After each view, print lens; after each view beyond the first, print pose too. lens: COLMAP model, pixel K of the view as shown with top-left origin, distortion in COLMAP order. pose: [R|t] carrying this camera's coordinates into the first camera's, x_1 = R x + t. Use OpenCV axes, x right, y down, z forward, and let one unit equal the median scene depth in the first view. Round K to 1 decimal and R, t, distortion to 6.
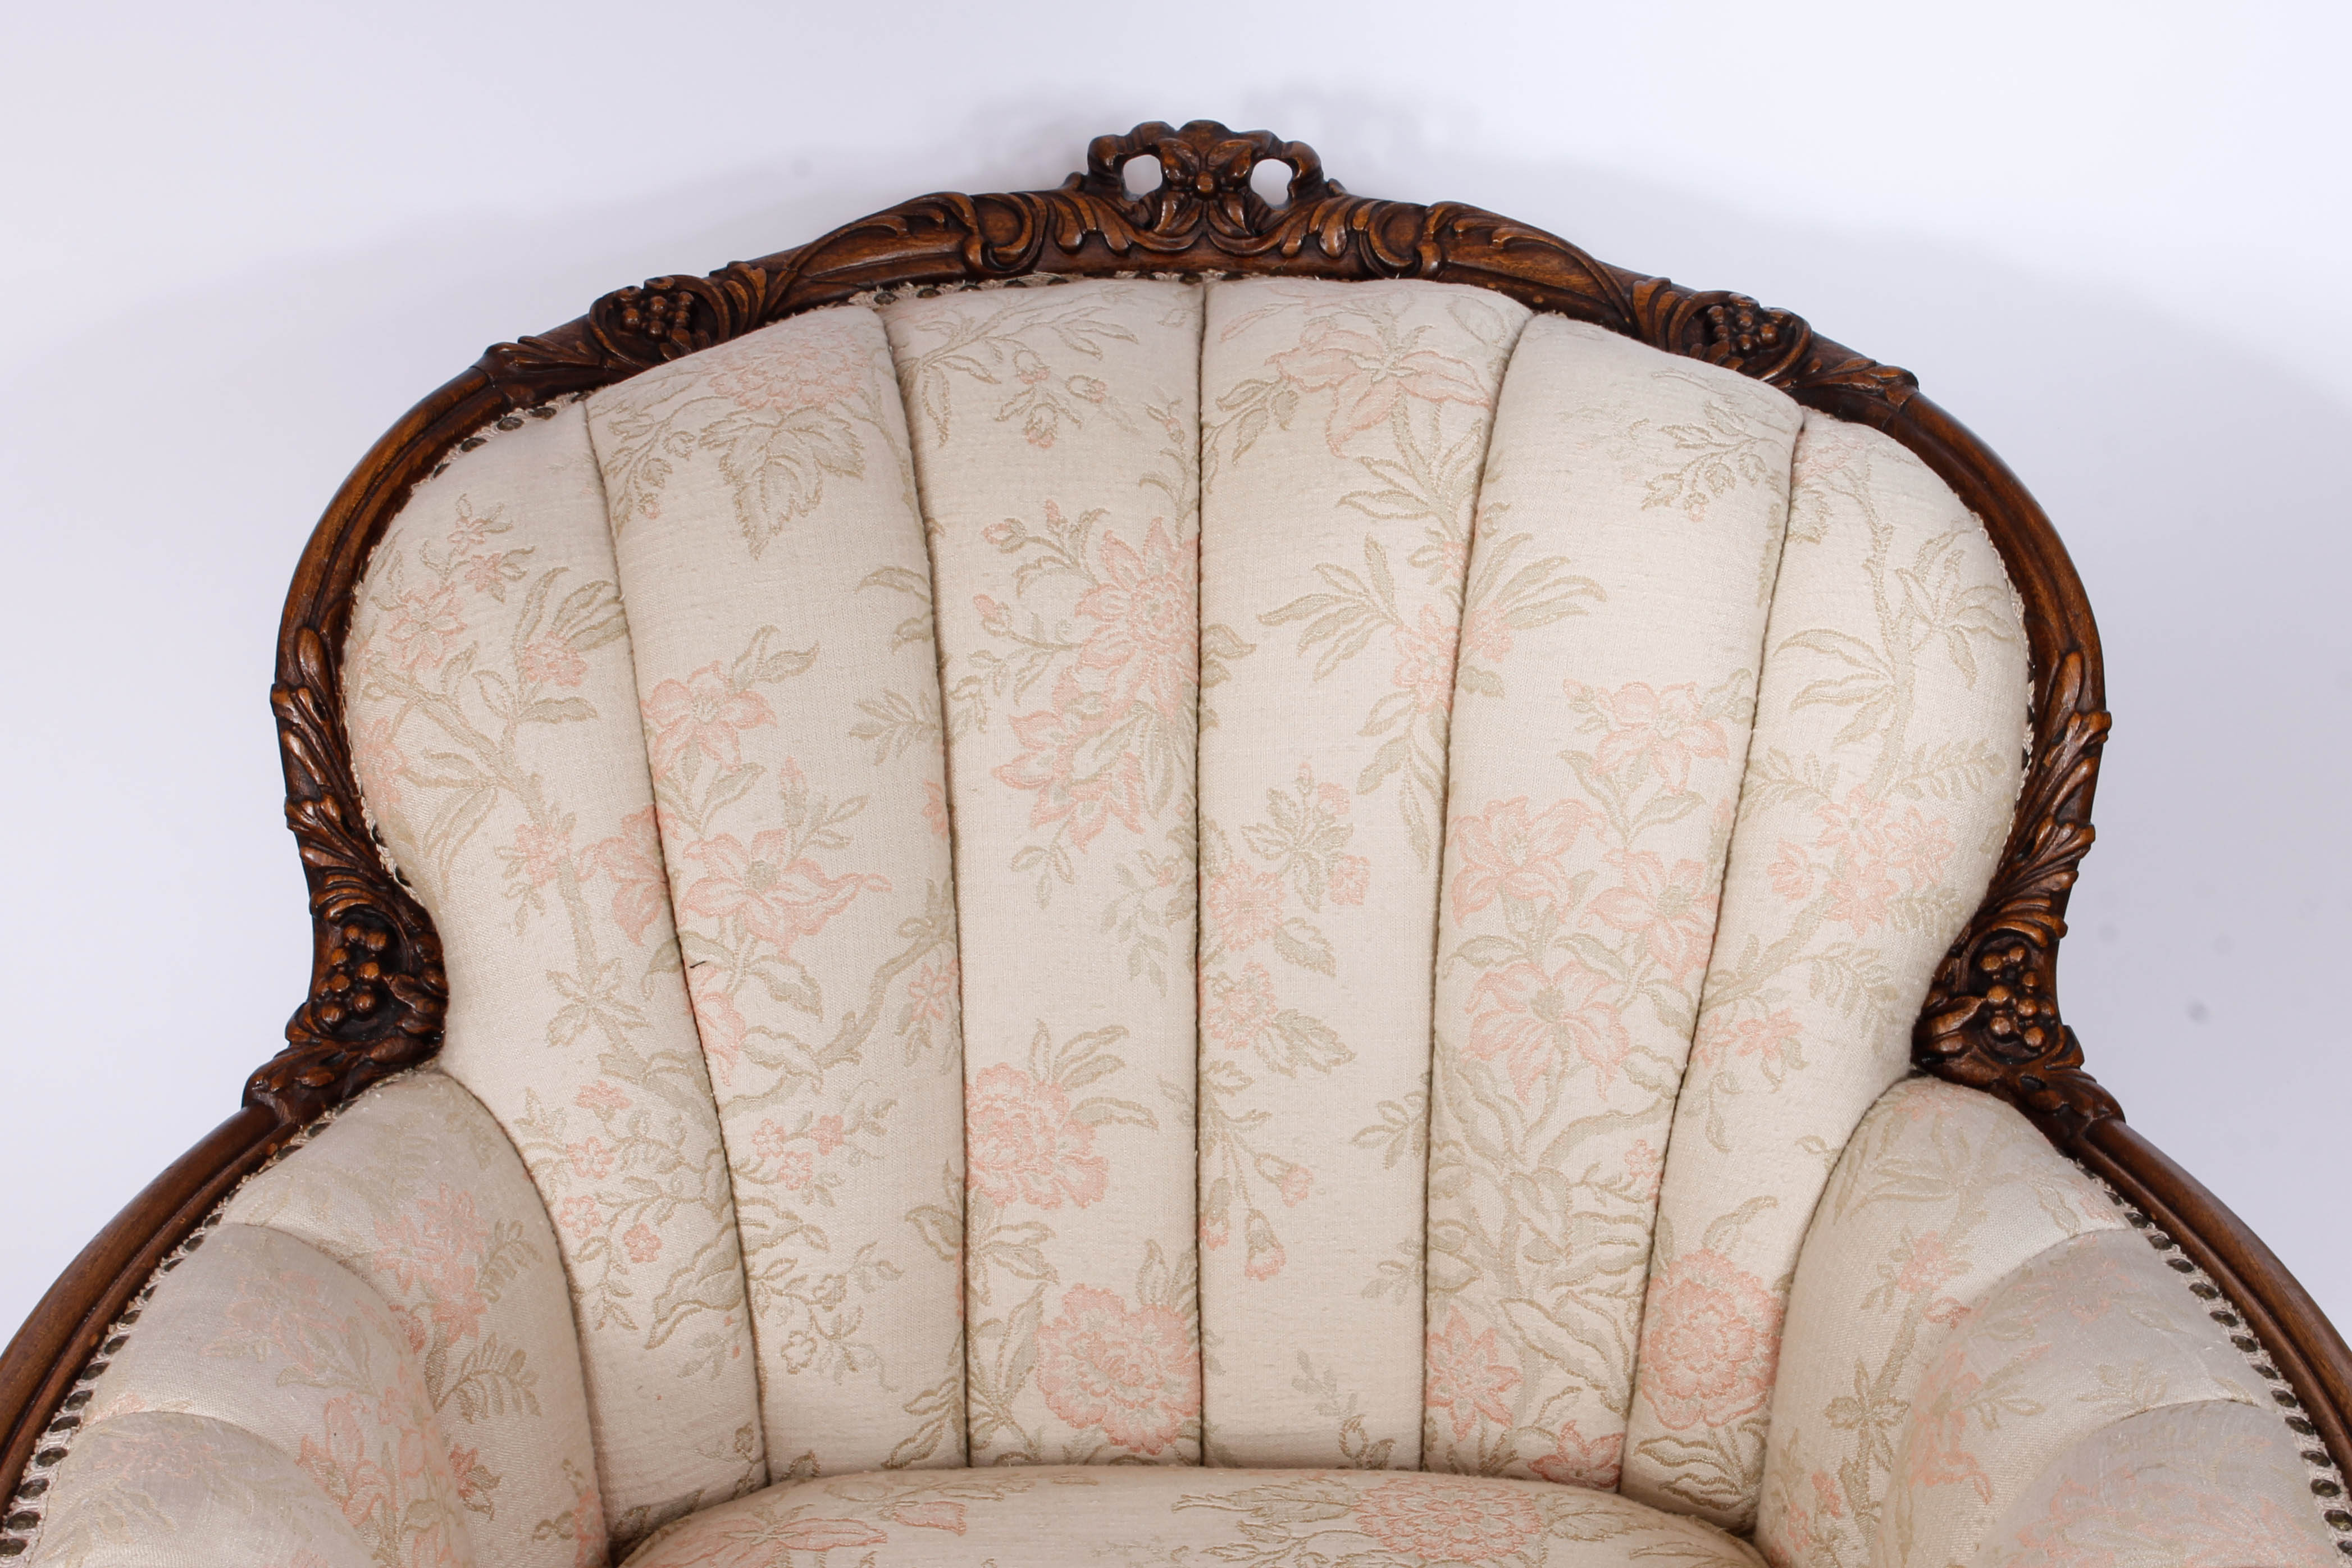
lens RADIAL K [[4480.2, 0, 1175.9], [0, 4480.2, 809.3], [0, 0, 1]] dist [0.018258, -0.067042]
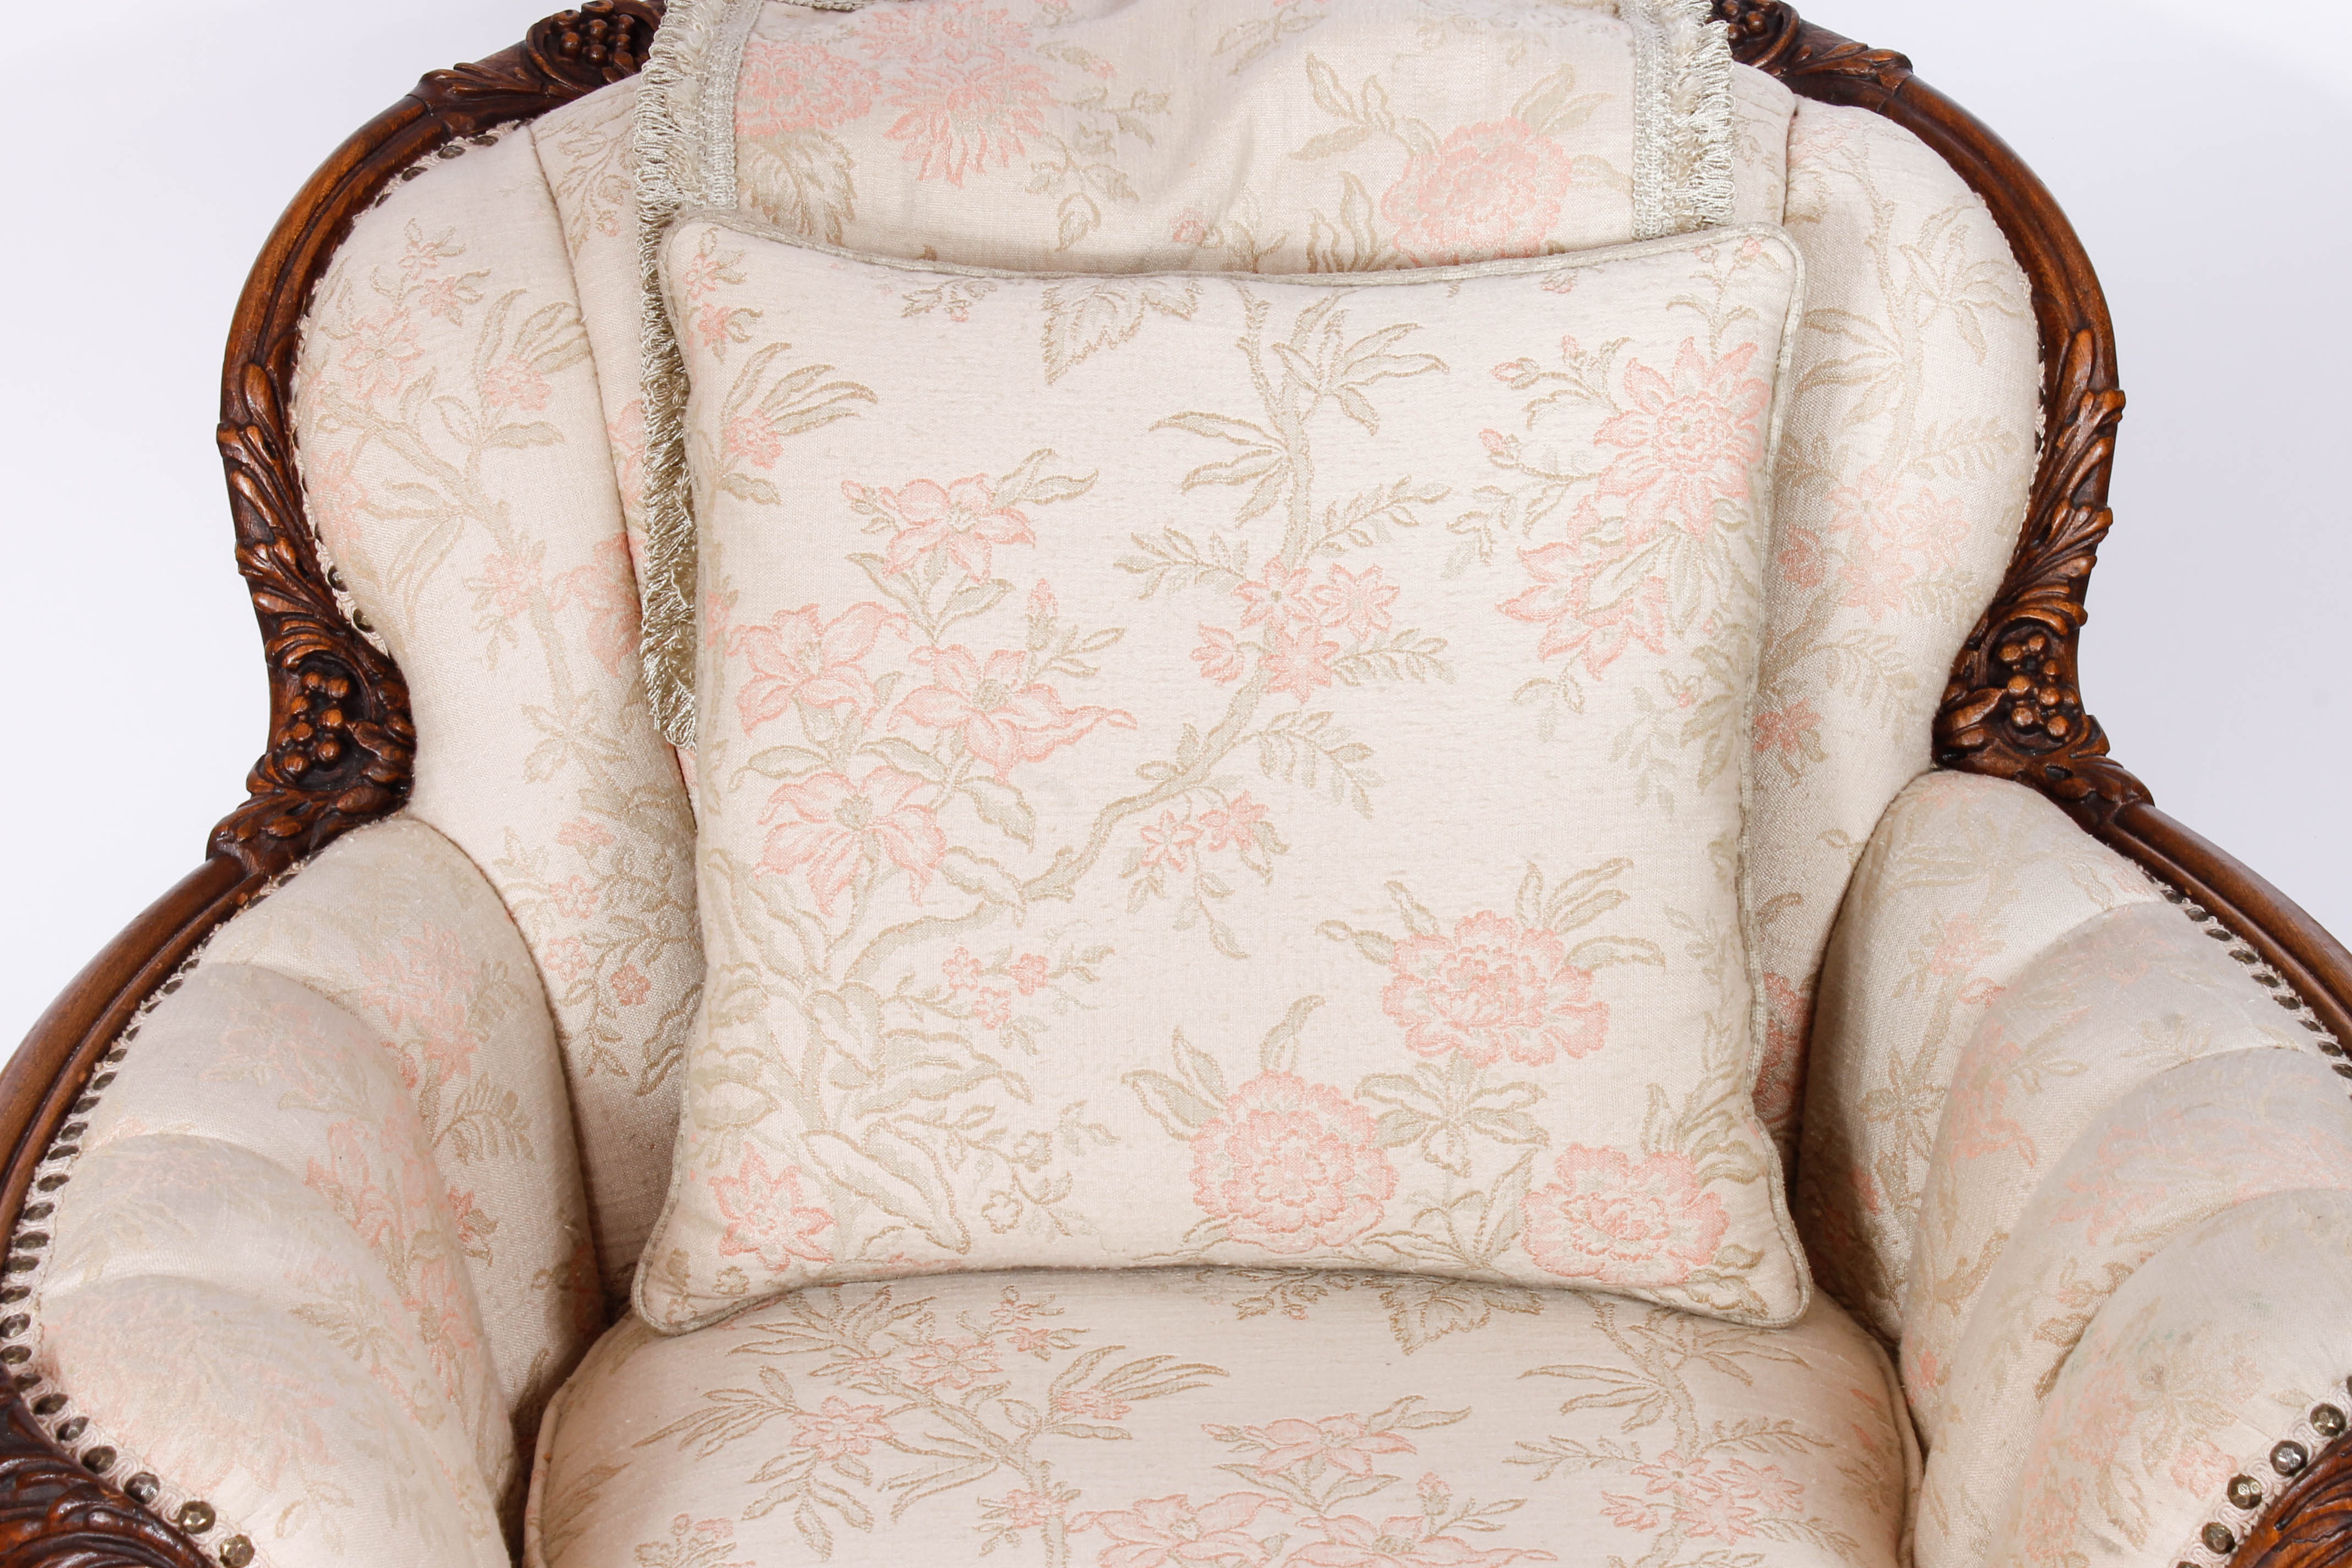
lens RADIAL K [[5142.9, 0, 1176.0], [0, 5142.9, 784.0], [0, 0, 1]] dist [0.047627, 0.175243]
pose [[0.998944, -0.035016, 0.029757, -0.032800], [0.035174, 0.999370, -0.004797, 0.062199], [-0.029570, 0.005839, 0.999546, -0.108378]]
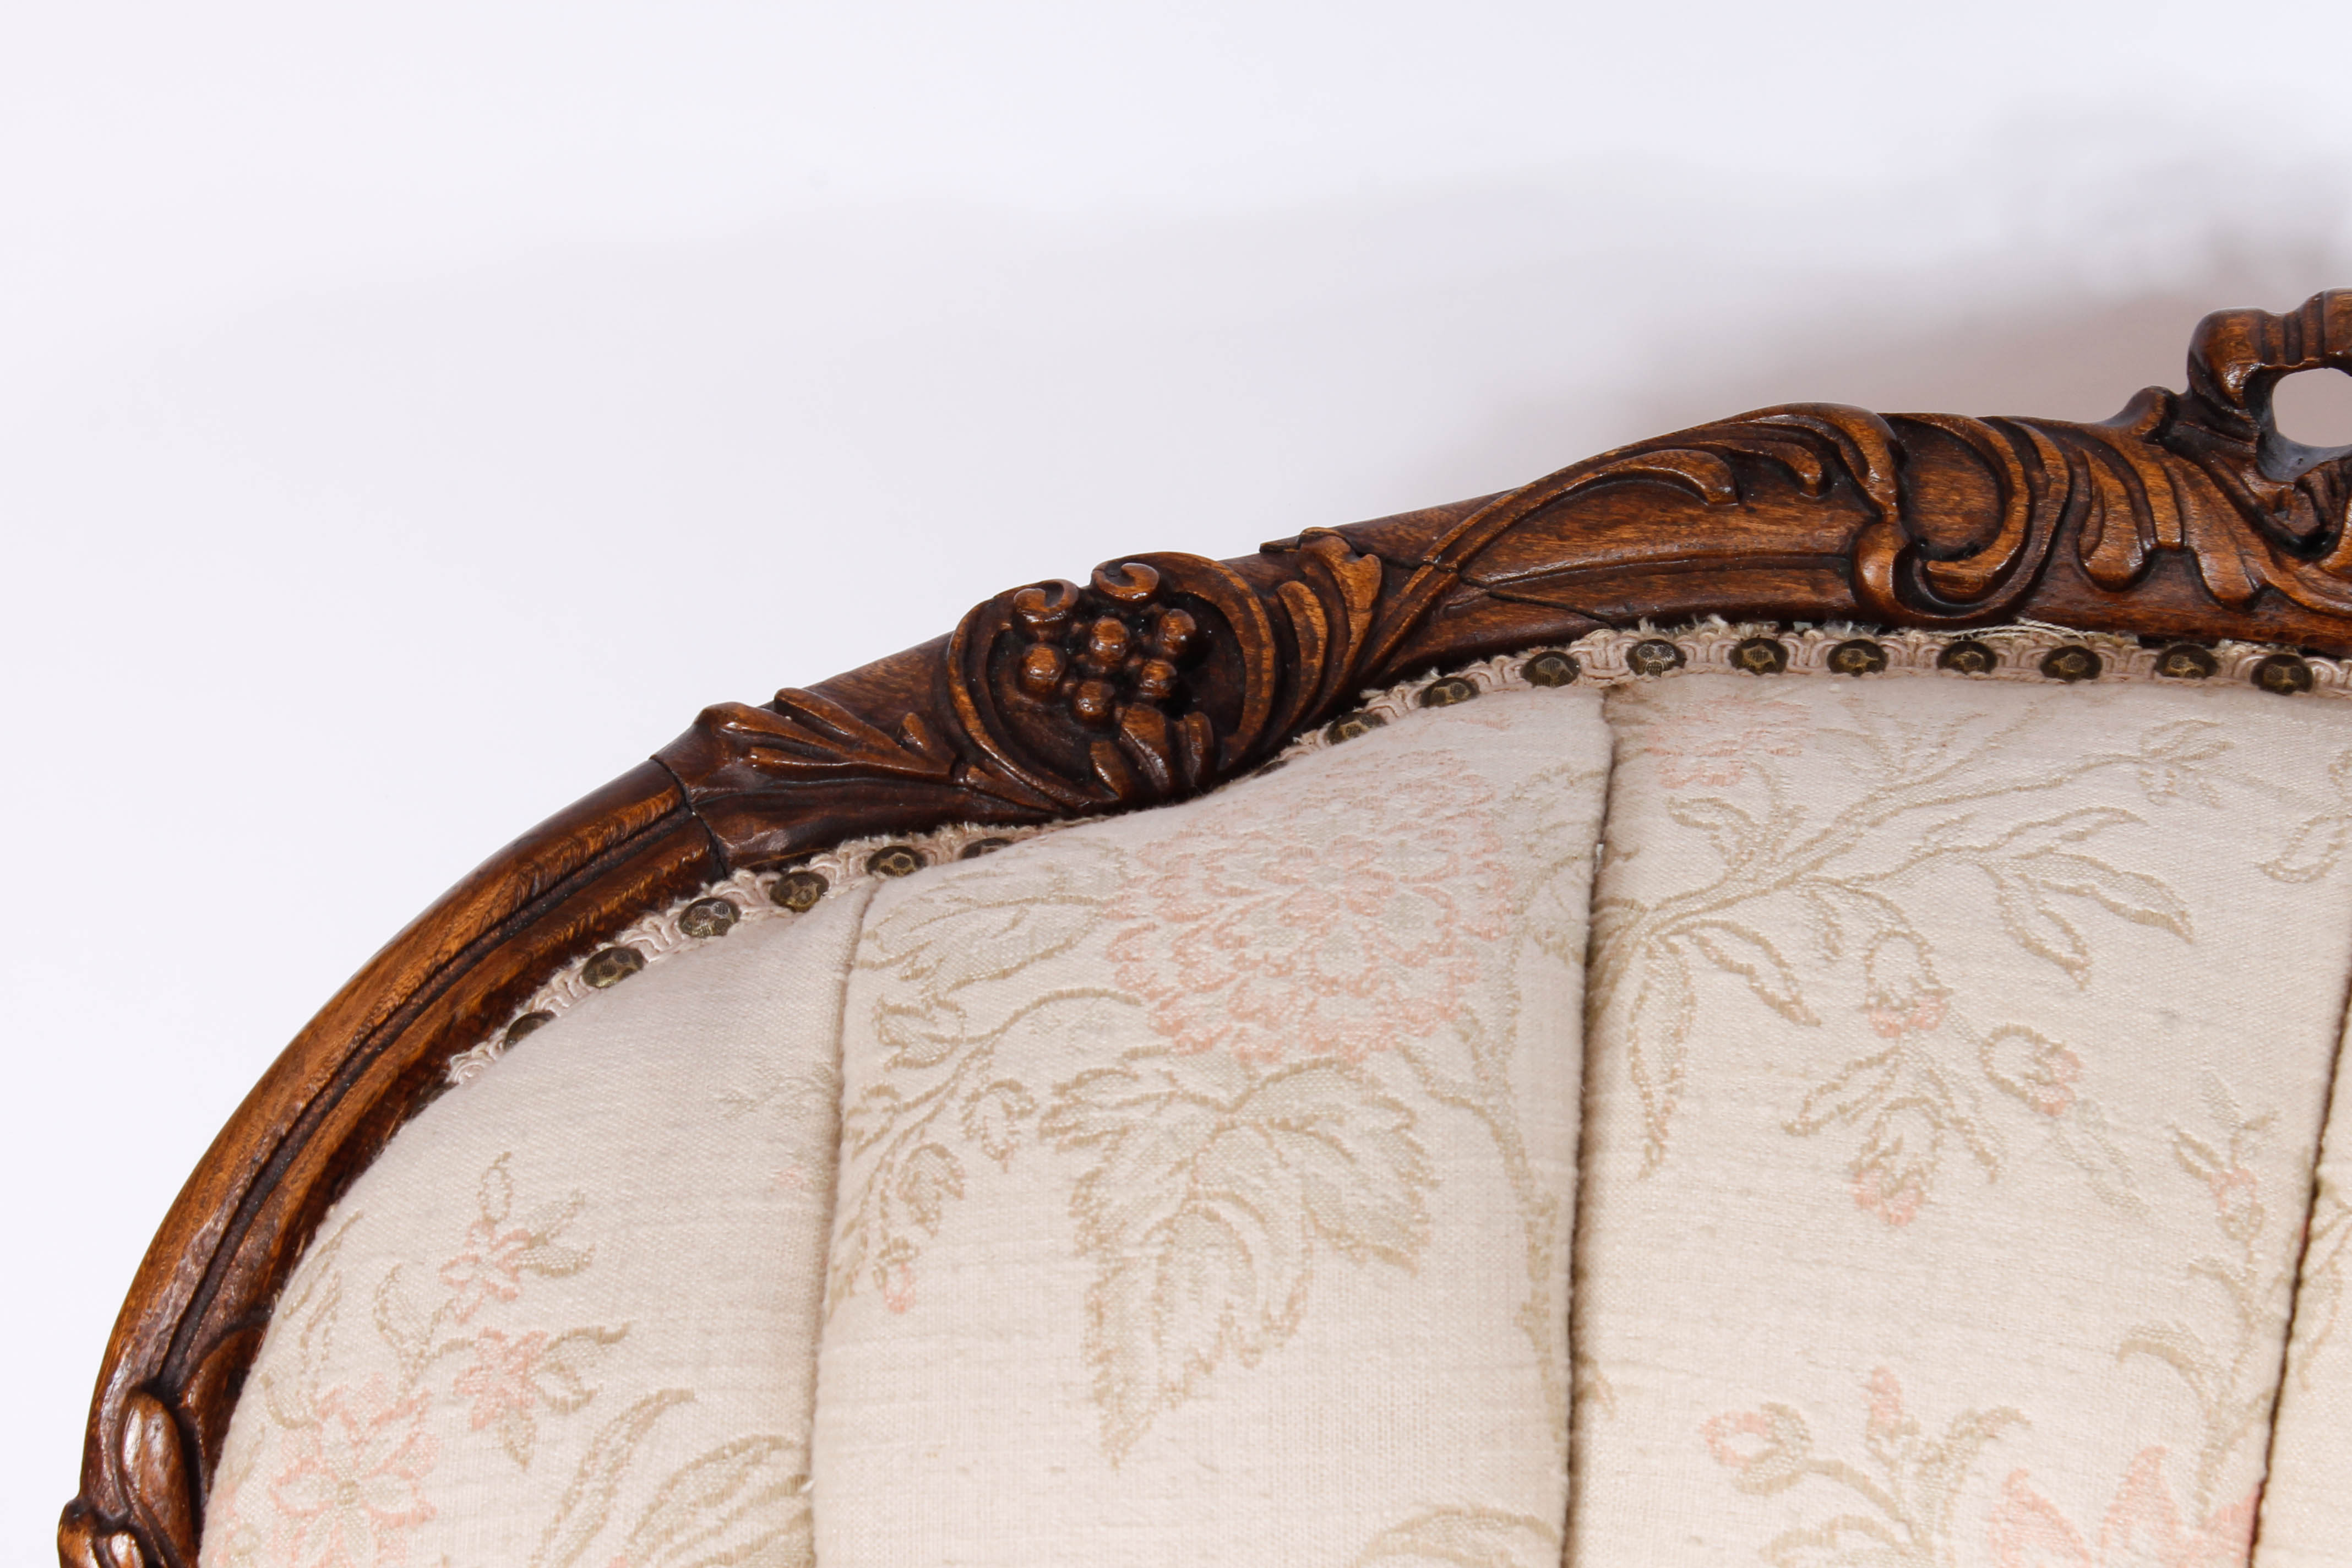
lens RADIAL K [[5684.6, 0, 1187.6], [0, 5684.6, 820.8], [0, 0, 1]] dist [0.063185, 0.337098]
pose [[0.955803, 0.138787, -0.259189, 0.038034], [-0.102971, 0.983755, 0.147047, -0.188466], [0.275387, -0.113859, 0.954567, 0.512032]]
